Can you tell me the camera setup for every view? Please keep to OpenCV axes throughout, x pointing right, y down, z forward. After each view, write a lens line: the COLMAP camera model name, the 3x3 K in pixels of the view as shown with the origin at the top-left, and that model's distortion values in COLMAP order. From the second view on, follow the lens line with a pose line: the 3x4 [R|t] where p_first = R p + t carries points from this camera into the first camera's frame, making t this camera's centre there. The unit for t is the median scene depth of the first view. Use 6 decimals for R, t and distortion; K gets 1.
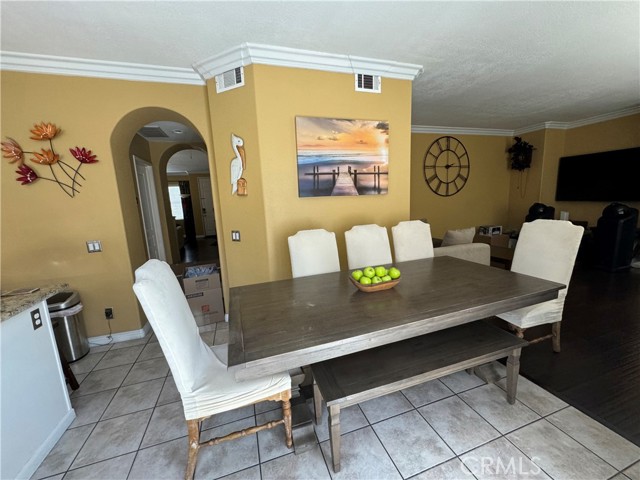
lens RADIAL K [[255.8, 0, 320.5], [0, 255.8, 237.8], [0, 0, 1]] dist [-0.000425, 0.000097]
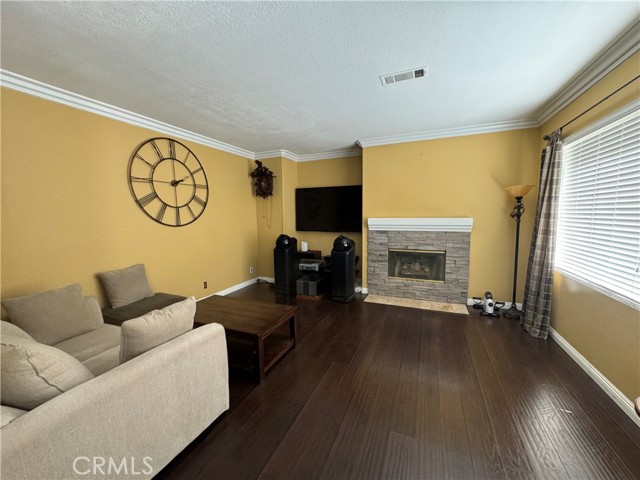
lens RADIAL K [[255.8, 0, 320.1], [0, 255.8, 239.4], [0, 0, 1]] dist [-0.000425, 0.000097]
pose [[0.660168, -0.041260, 0.749984, 0.242805], [0.100445, 0.994371, -0.033711, -0.070898], [-0.744372, 0.097587, 0.660597, 0.288046]]
